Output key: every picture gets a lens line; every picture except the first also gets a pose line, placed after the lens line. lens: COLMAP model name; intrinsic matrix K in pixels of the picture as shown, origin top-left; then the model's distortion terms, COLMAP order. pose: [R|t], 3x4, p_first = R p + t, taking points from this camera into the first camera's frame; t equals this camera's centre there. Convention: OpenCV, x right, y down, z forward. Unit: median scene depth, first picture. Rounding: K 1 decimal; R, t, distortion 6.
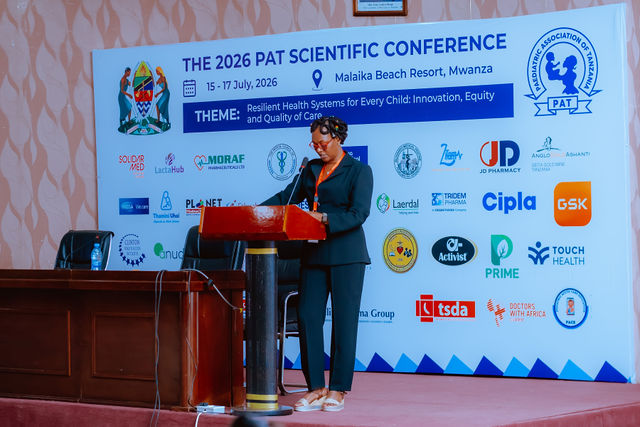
lens RADIAL K [[2177.4, 0, 320.0], [0, 2177.4, 213.5], [0, 0, 1]] dist [0.039001, -0.283654]
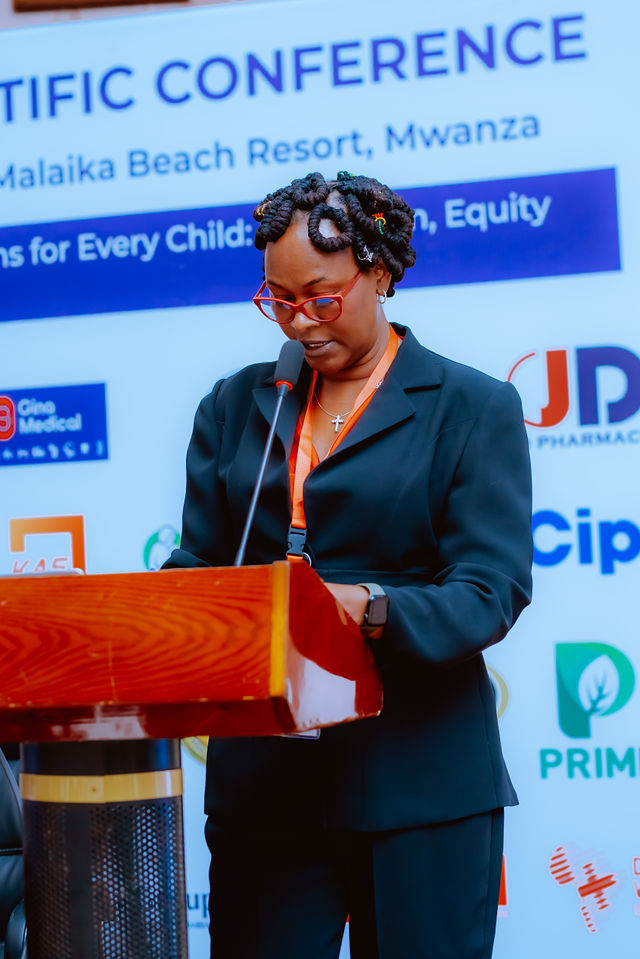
lens RADIAL K [[2744.6, 0, 347.5], [0, 2744.6, 411.9], [0, 0, 1]] dist [0.007983, -0.109133]
pose [[0.952973, -0.016833, 0.302588, -0.069969], [0.034594, 0.997972, -0.053433, -0.003420], [-0.301075, 0.061388, 0.951623, 0.615005]]
